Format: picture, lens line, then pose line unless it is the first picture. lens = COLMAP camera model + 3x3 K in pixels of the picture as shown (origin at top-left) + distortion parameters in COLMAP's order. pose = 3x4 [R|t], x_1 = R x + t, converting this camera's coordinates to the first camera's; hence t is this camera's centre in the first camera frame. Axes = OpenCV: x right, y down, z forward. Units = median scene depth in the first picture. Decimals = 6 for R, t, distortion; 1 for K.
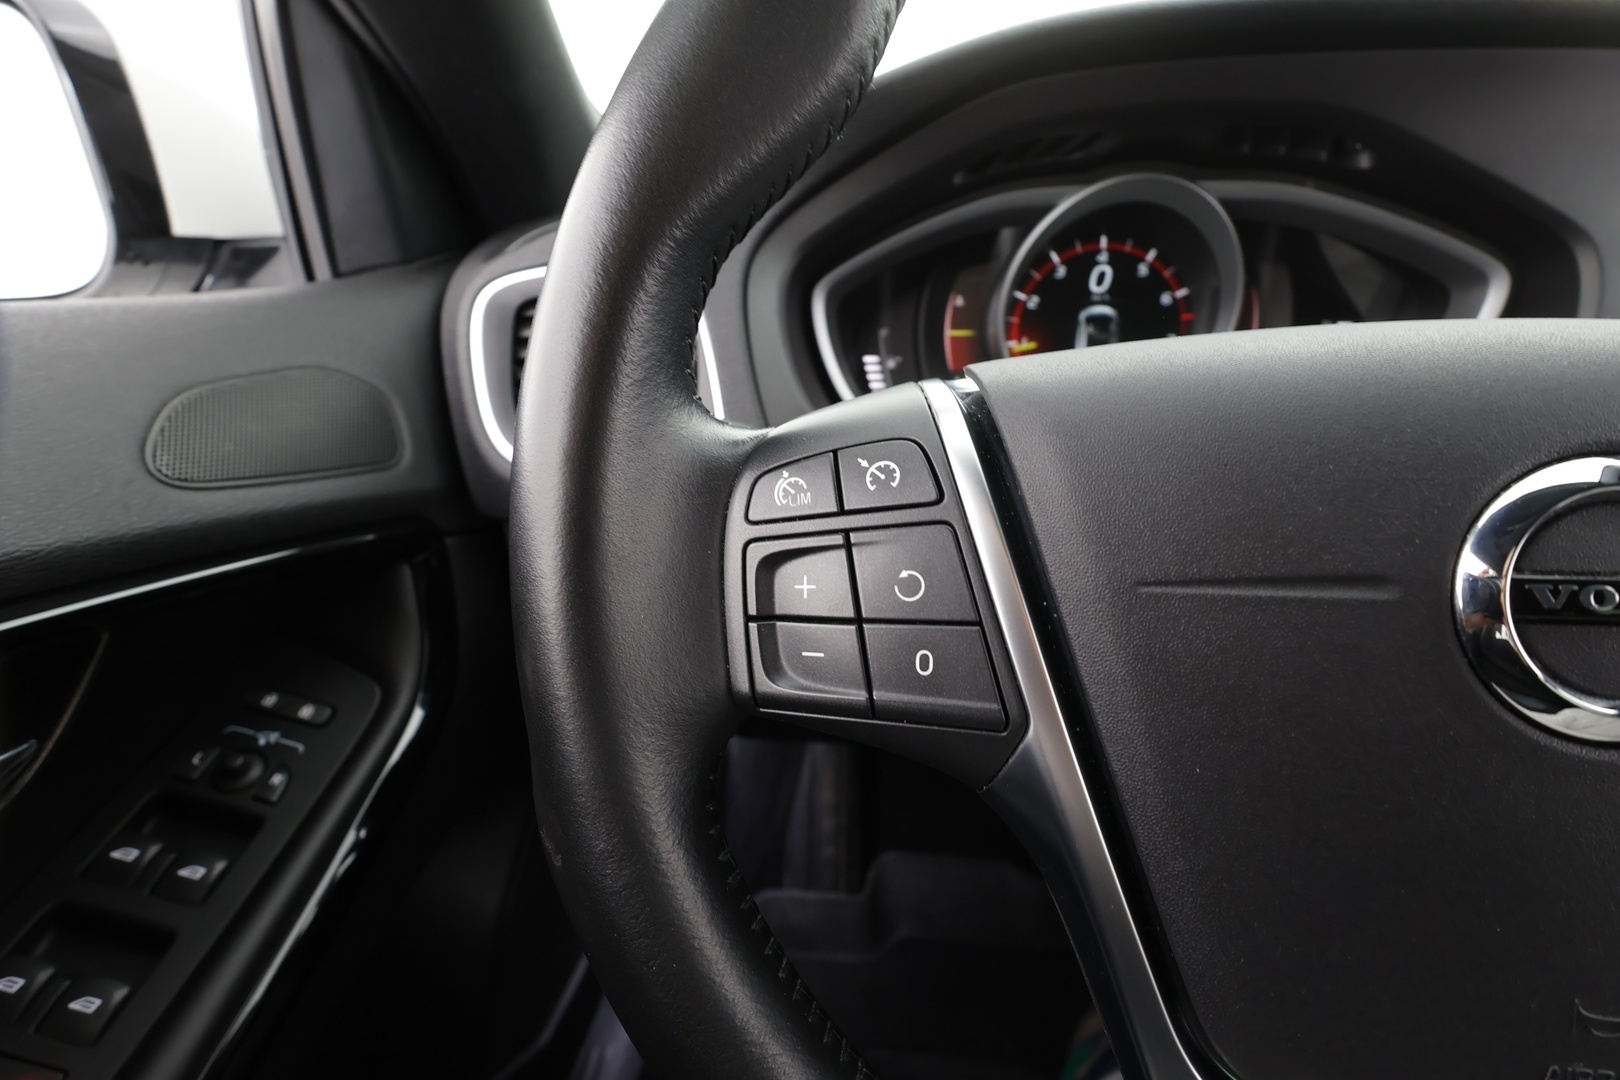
lens RADIAL K [[751.8, 0, 810.0], [0, 751.8, 540.0], [0, 0, 1]] dist [0.000981, 0.000610]
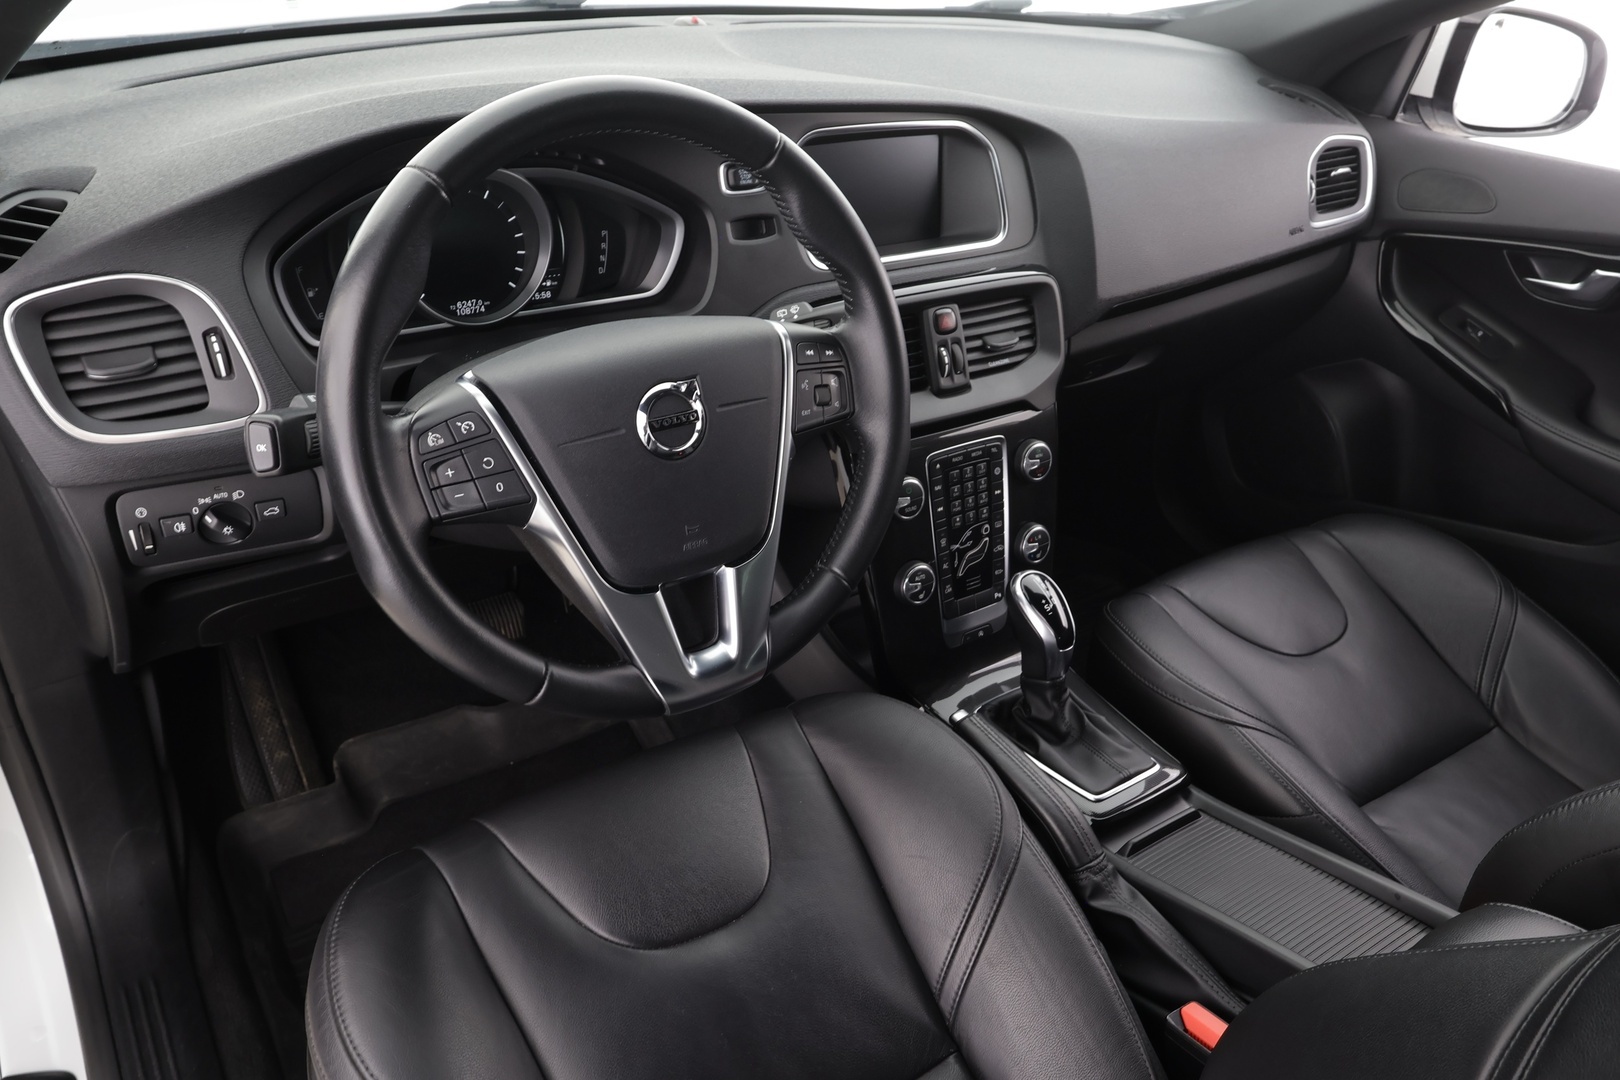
lens RADIAL K [[1203.7, 0, 810.0], [0, 1203.7, 540.0], [0, 0, 1]] dist [0.012115, 0.001545]
pose [[0.747915, -0.265962, 0.608183, -1.003192], [0.157388, 0.961148, 0.226768, -0.279887], [-0.644866, -0.073883, 0.760717, -1.830689]]
